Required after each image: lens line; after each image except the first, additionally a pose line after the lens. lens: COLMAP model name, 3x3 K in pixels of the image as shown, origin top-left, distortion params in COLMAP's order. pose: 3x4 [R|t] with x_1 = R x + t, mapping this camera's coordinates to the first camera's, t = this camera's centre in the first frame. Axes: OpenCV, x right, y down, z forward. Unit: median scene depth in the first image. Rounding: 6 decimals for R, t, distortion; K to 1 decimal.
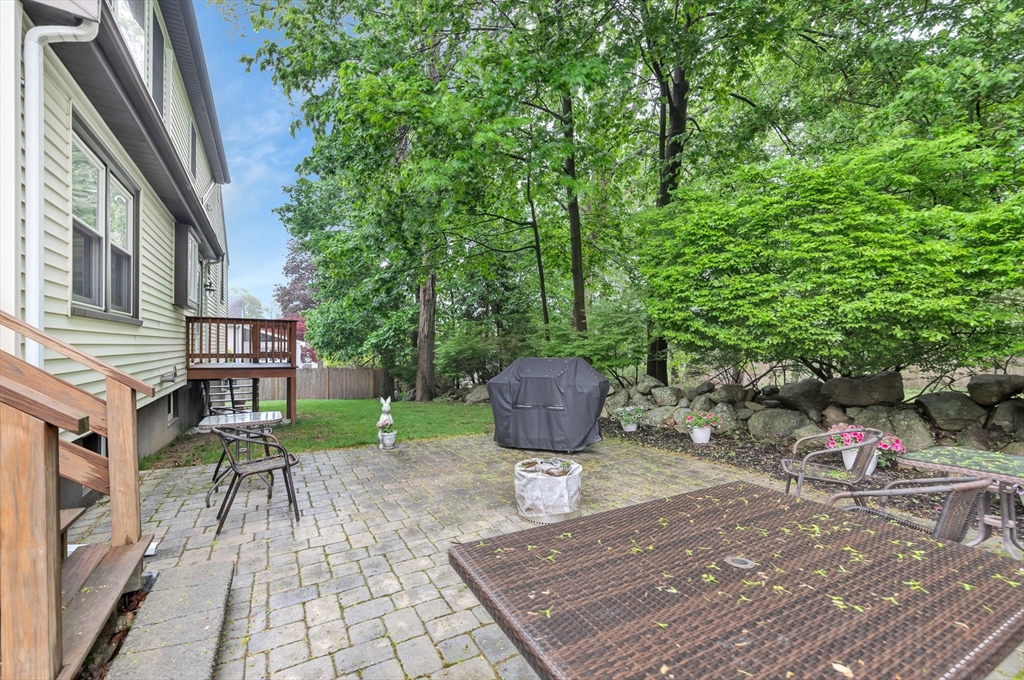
lens RADIAL K [[430.9, 0, 507.1], [0, 430.9, 341.9], [0, 0, 1]] dist [0.000866, 0.000038]
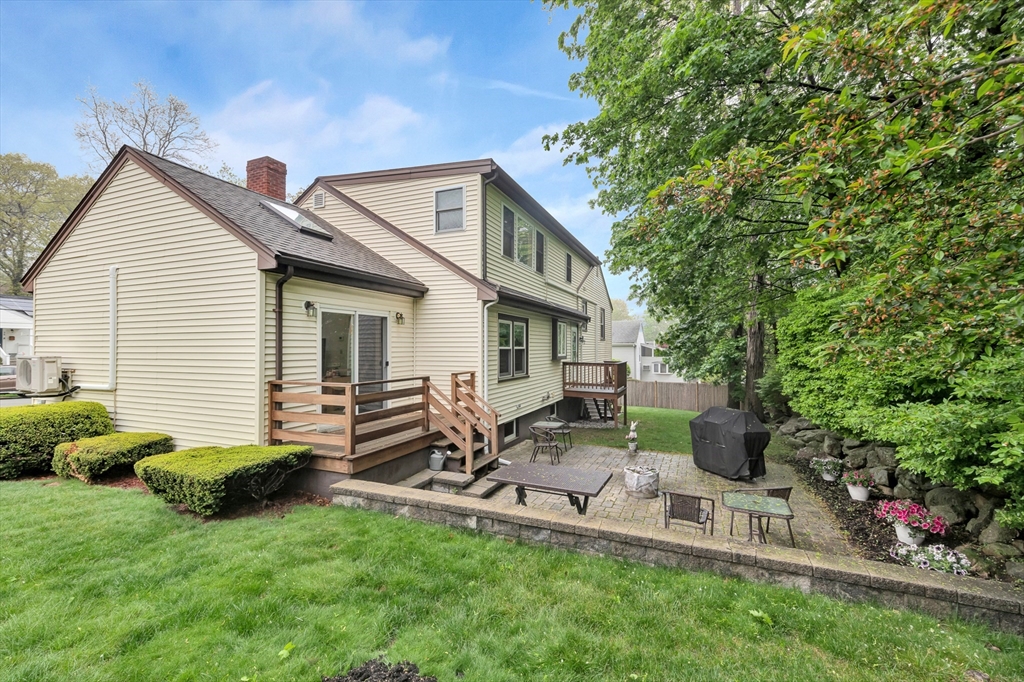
lens RADIAL K [[430.9, 0, 507.1], [0, 430.9, 342.9], [0, 0, 1]] dist [0.000866, 0.000038]
pose [[0.609411, -0.010150, -0.792790, 0.776617], [0.005517, 0.999948, -0.008562, -0.171924], [0.792835, 0.000844, 0.609435, -0.425118]]
